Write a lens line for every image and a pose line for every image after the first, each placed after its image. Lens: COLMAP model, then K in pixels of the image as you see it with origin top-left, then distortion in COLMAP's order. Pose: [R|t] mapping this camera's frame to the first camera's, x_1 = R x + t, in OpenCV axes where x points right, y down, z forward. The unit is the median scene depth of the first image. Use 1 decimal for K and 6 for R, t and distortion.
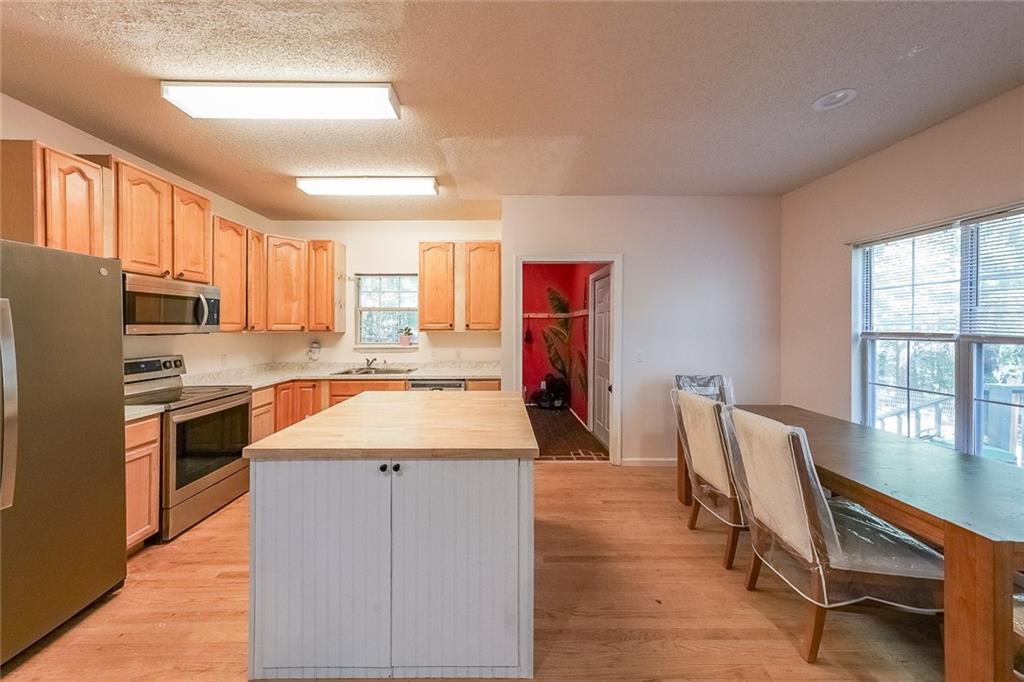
lens RADIAL K [[344.1, 0, 497.5], [0, 344.1, 328.8], [0, 0, 1]] dist [-0.000409, -0.000048]
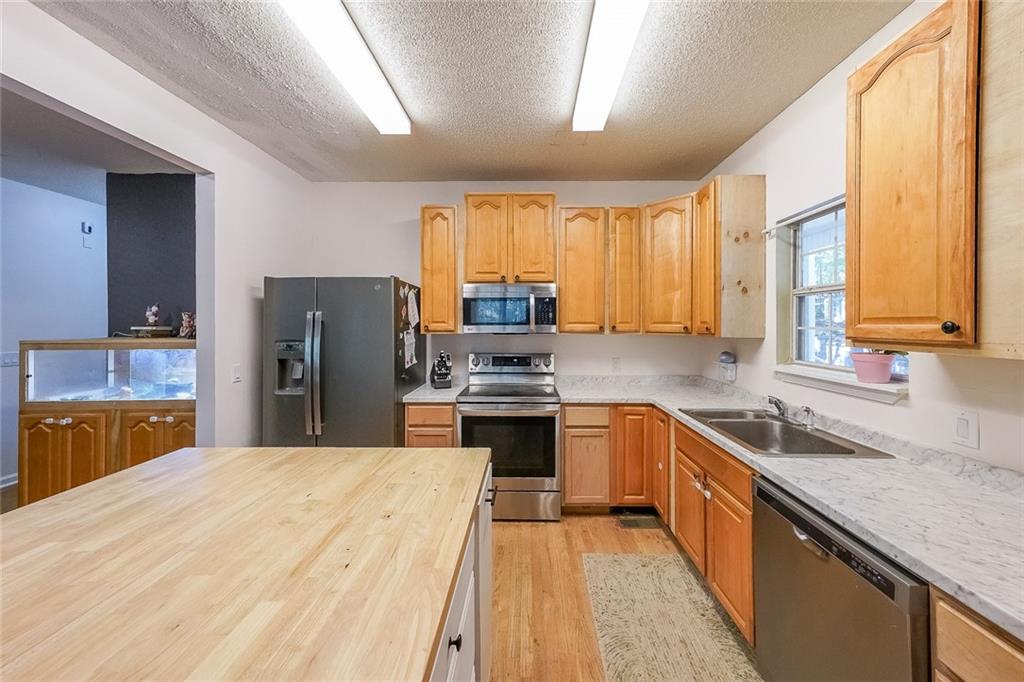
lens RADIAL K [[364.4, 0, 524.4], [0, 364.4, 323.2], [0, 0, 1]] dist [0.000587, -0.000049]
pose [[-0.002175, 0.000408, -0.999998, 0.131920], [-0.006790, 0.999977, 0.000423, -0.012252], [0.999975, 0.006791, -0.002172, 0.709801]]
